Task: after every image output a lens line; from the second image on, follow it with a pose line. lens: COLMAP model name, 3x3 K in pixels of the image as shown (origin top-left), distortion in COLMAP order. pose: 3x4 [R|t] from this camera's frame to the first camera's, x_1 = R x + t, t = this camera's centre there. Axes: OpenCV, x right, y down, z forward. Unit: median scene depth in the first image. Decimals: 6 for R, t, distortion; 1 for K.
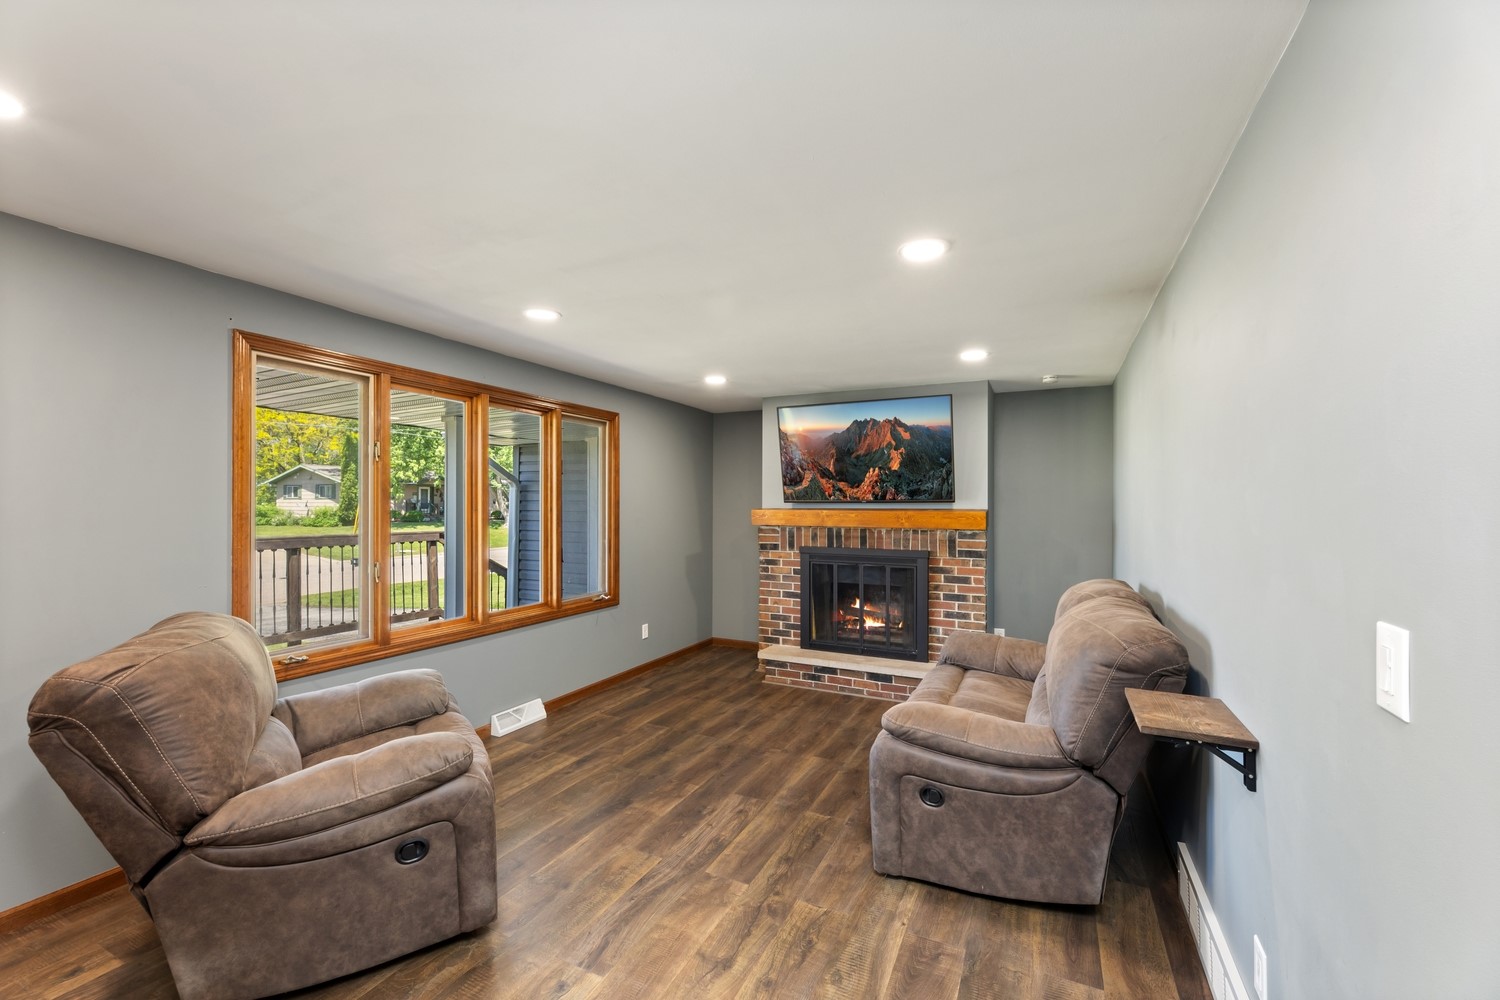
lens RADIAL K [[608.8, 0, 749.3], [0, 608.8, 507.4], [0, 0, 1]] dist [0.000516, 0.000373]
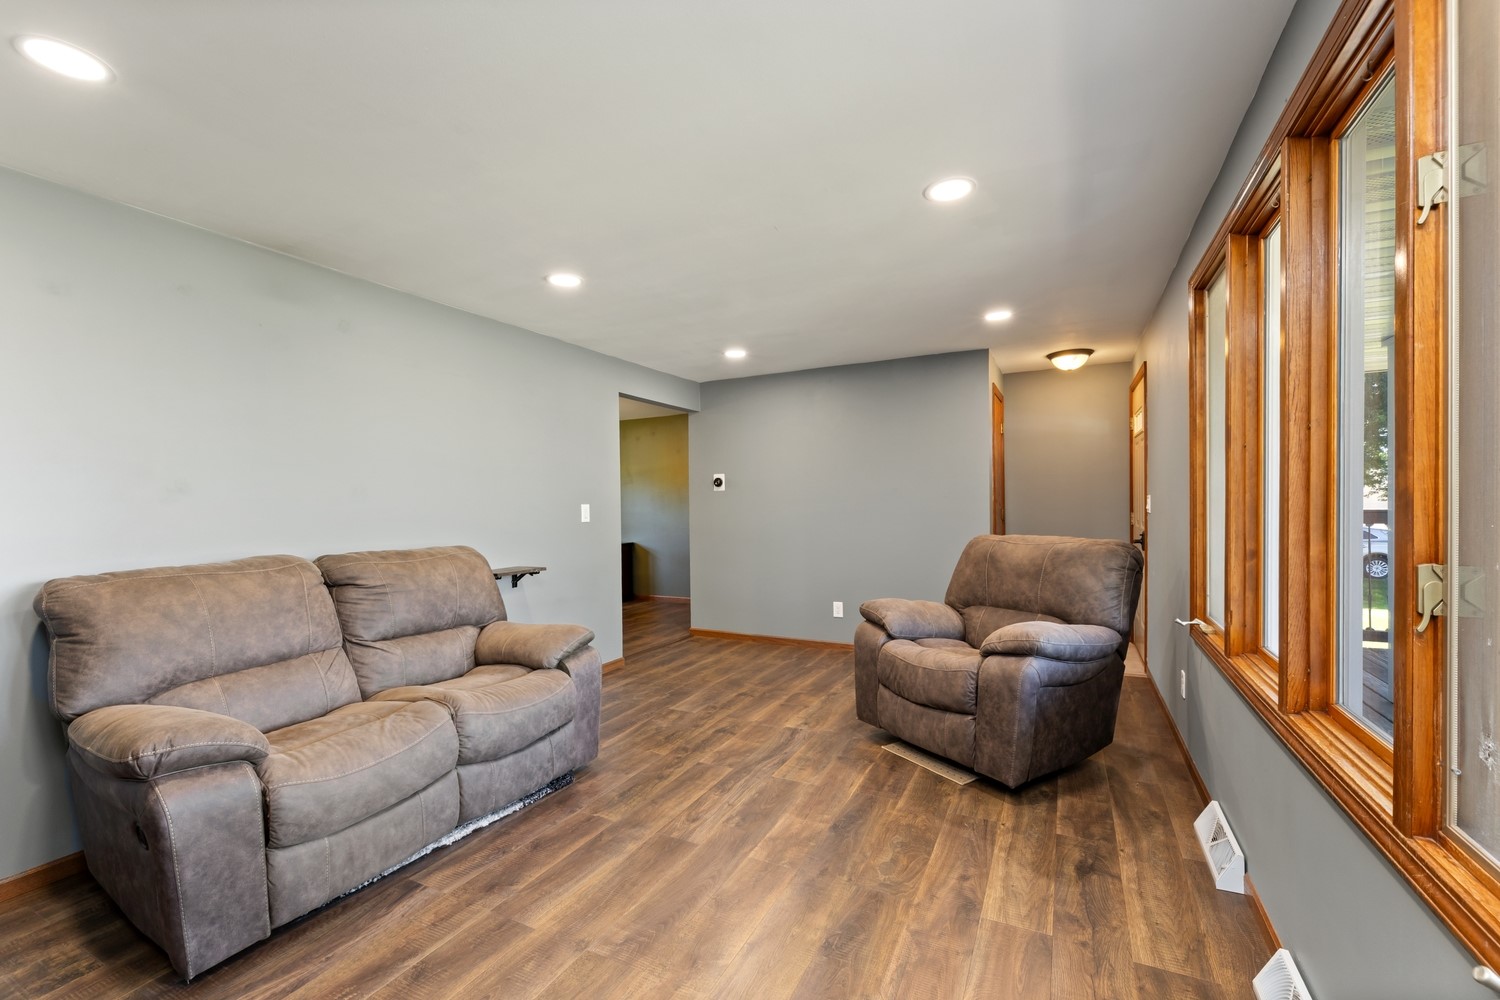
lens RADIAL K [[608.8, 0, 749.4], [0, 608.8, 504.9], [0, 0, 1]] dist [0.000516, 0.000373]
pose [[-0.999731, 0.015305, 0.017406, -0.117617], [0.015380, 0.999873, 0.004208, 0.063346], [-0.017339, 0.004474, -0.999840, 1.943074]]
